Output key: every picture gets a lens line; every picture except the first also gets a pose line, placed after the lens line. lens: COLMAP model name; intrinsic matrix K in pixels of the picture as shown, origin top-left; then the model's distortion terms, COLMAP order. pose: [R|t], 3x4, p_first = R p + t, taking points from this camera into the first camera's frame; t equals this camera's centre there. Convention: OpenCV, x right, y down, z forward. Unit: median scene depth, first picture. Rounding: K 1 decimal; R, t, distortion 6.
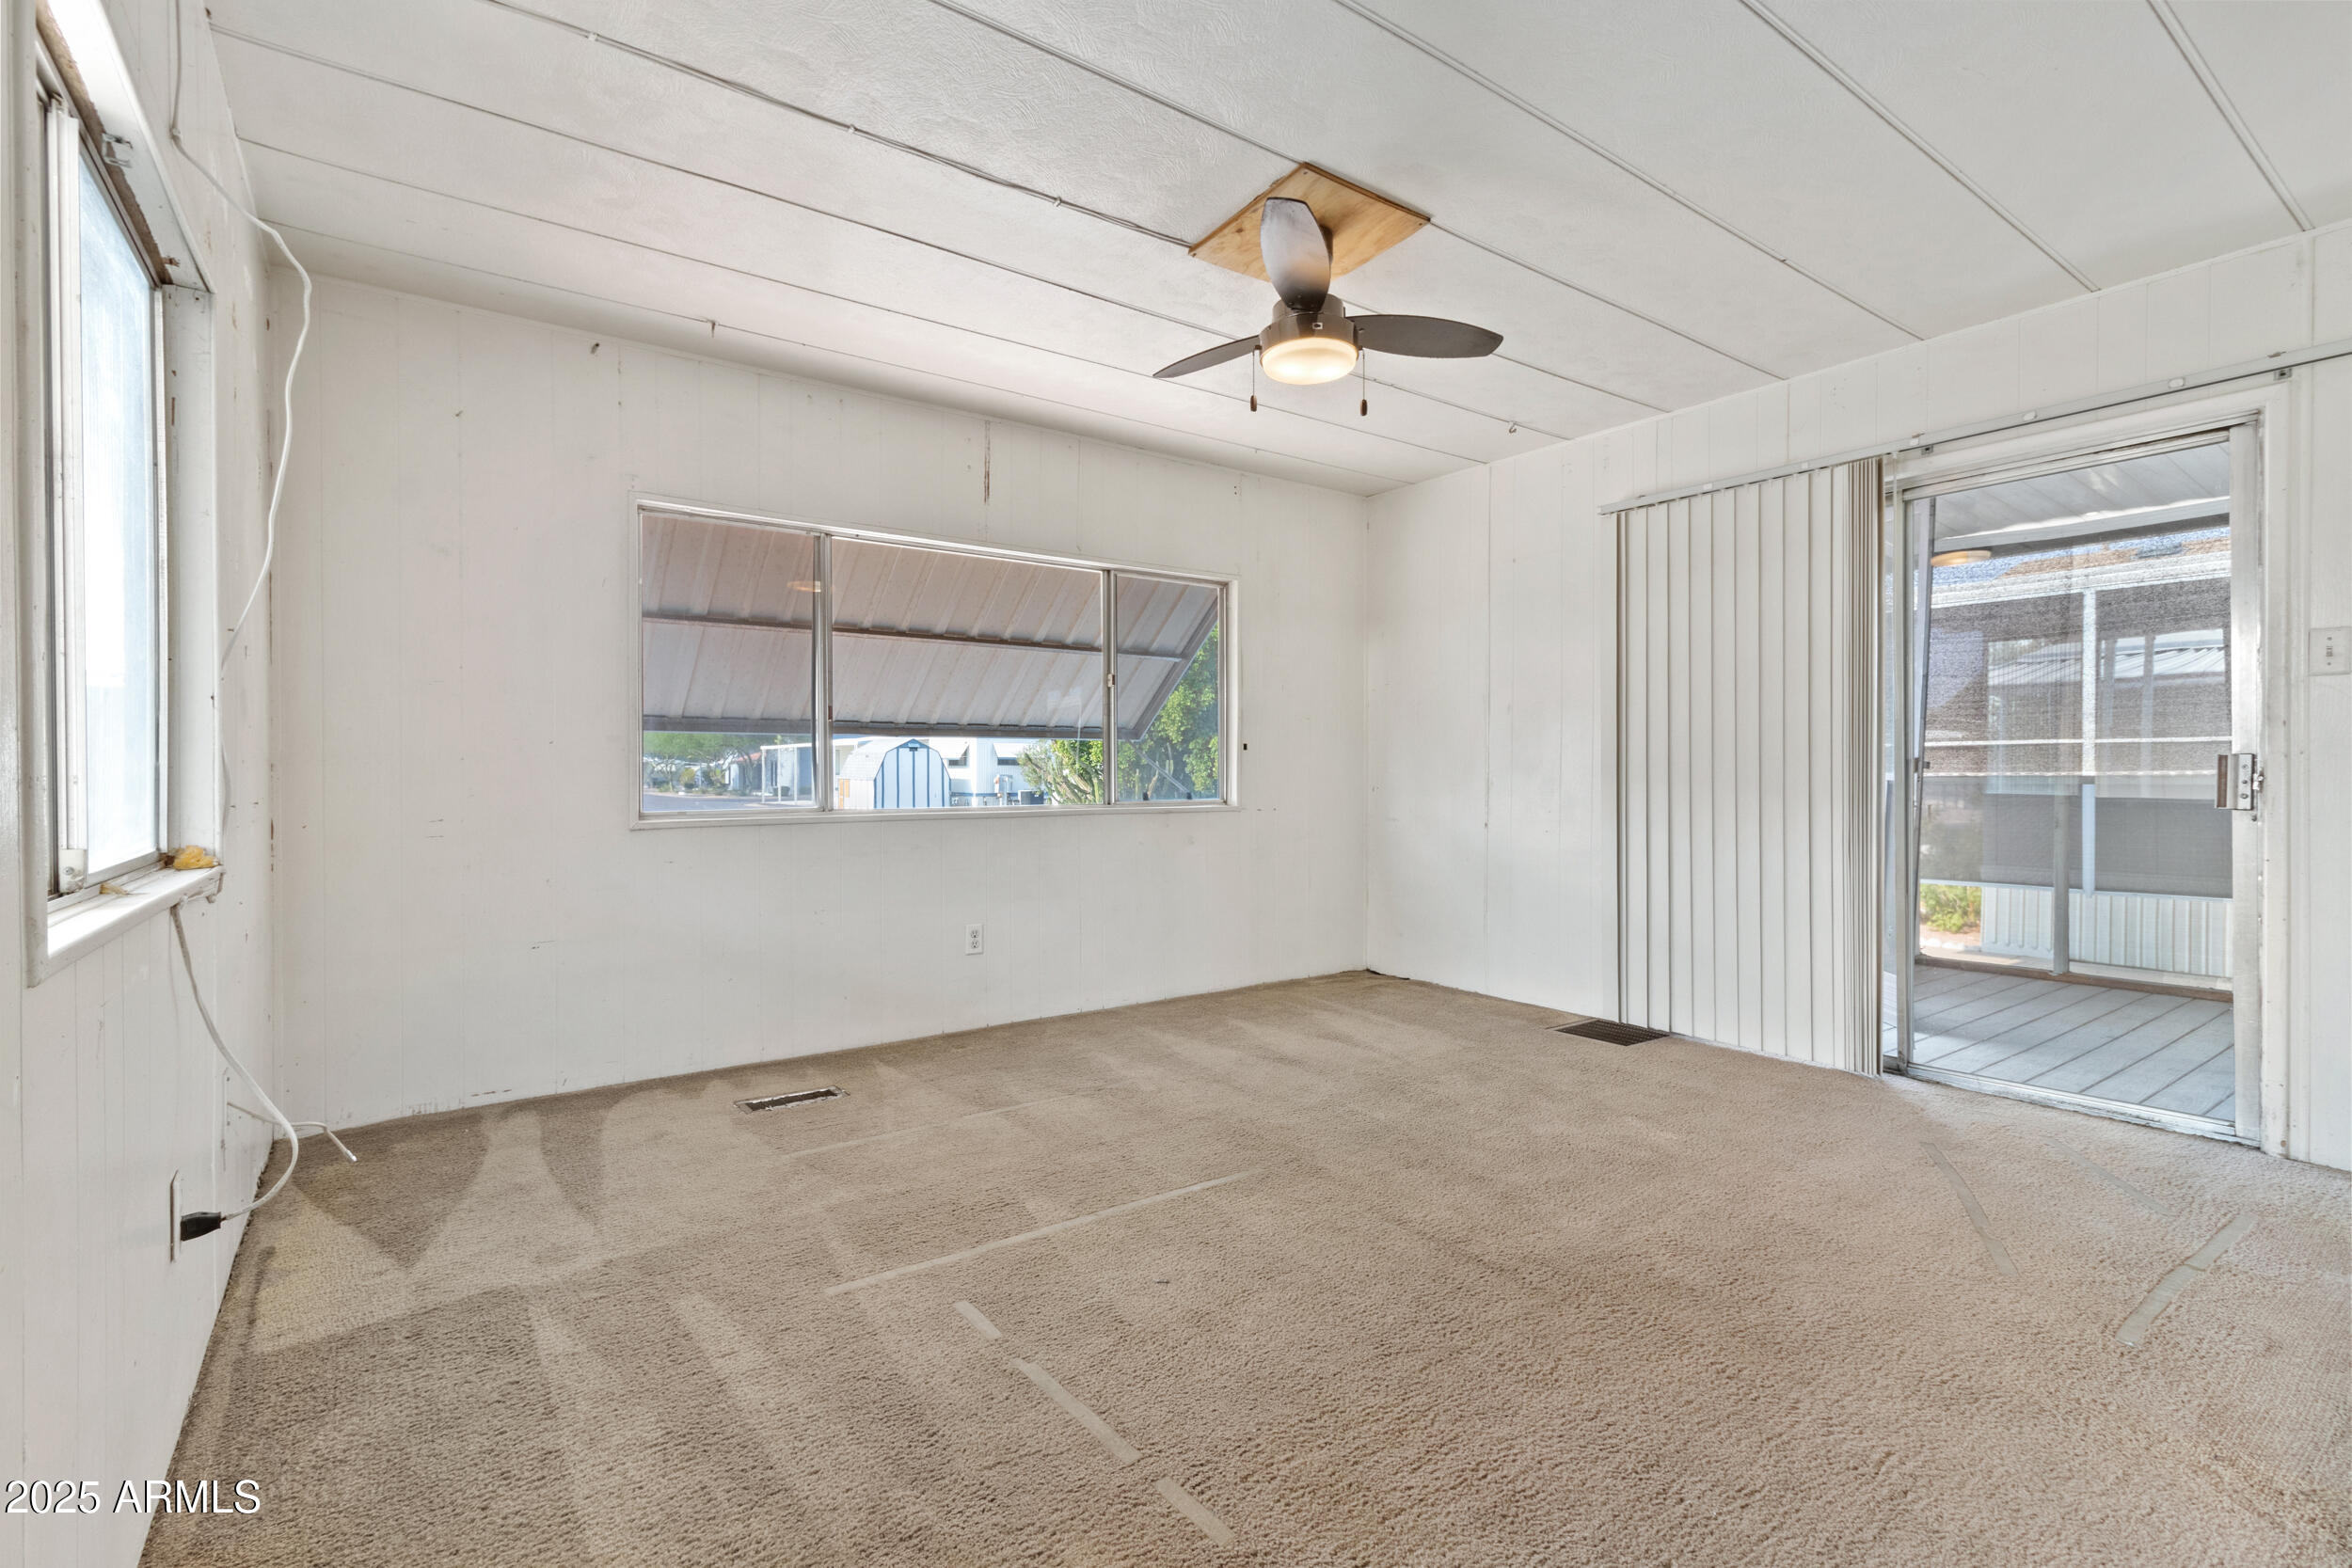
lens RADIAL K [[1068.4, 0, 1176.0], [0, 1068.4, 784.0], [0, 0, 1]] dist [0.001624, 0.000186]
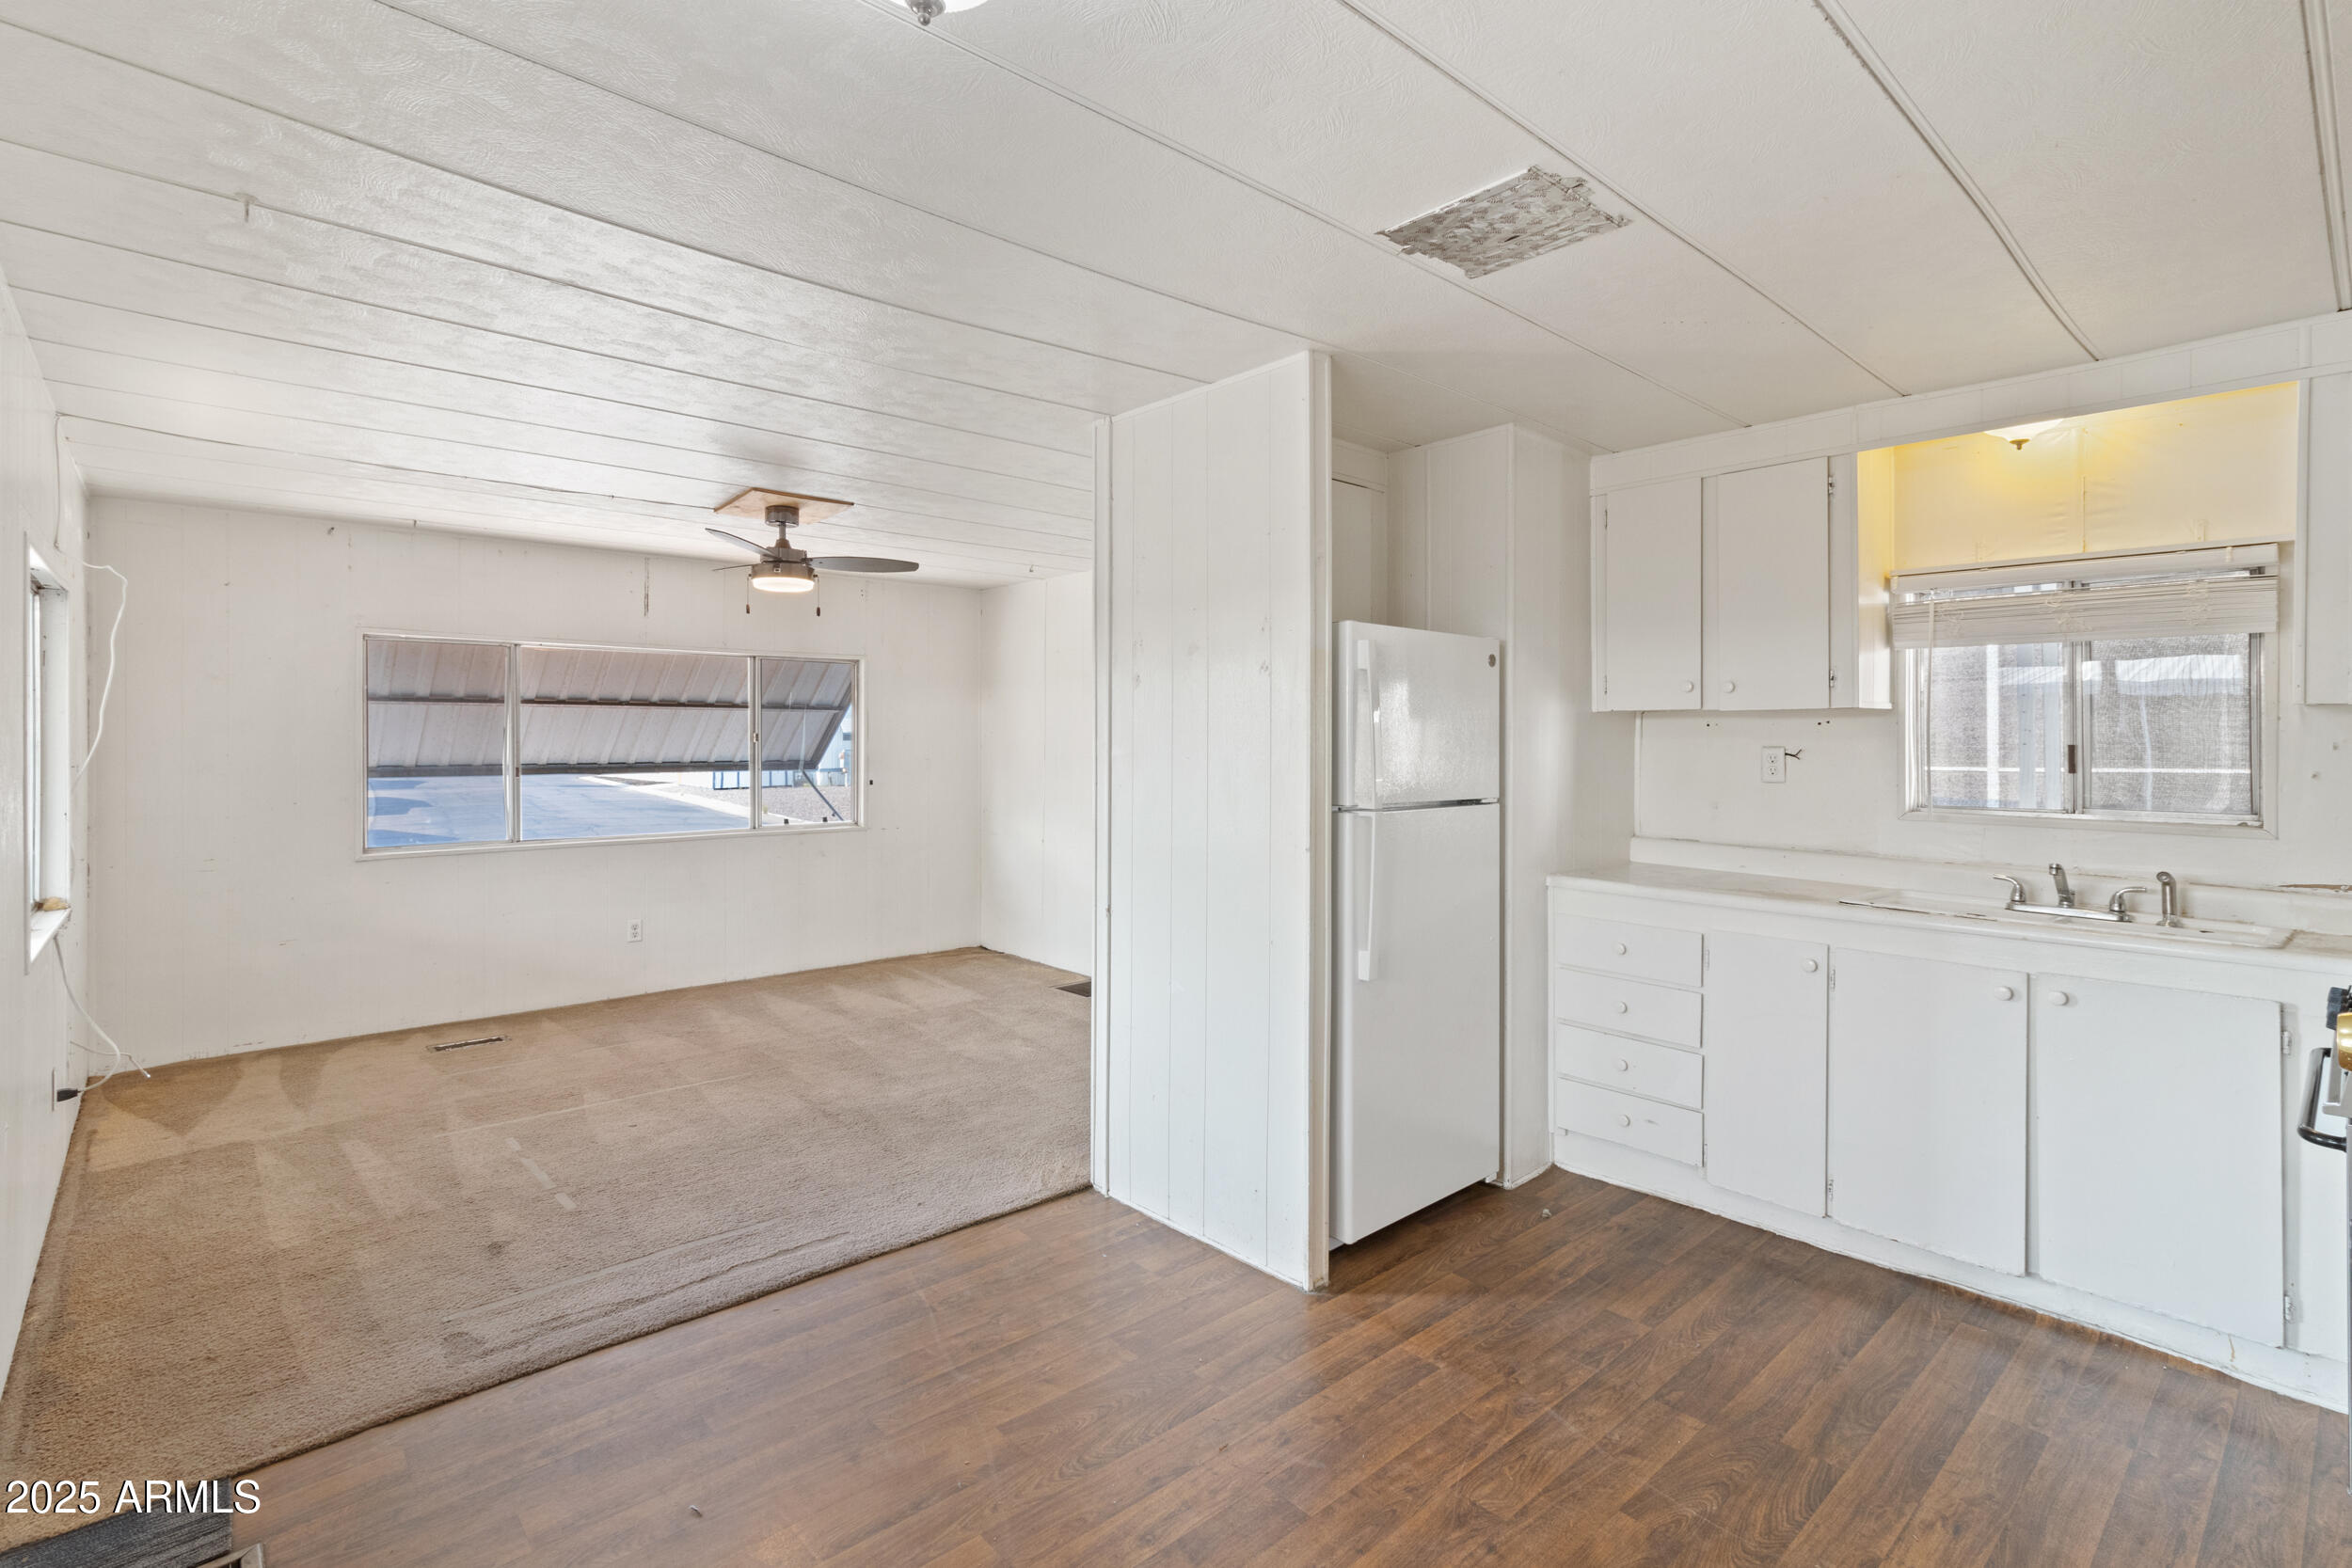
lens RADIAL K [[1090.8, 0, 1181.3], [0, 1090.8, 743.5], [0, 0, 1]] dist [-0.000285, -0.000059]
pose [[0.994005, 0.002930, 0.109298, 0.616803], [-0.002283, 0.999979, -0.006048, -0.155375], [-0.109314, 0.005763, 0.993991, -0.831234]]
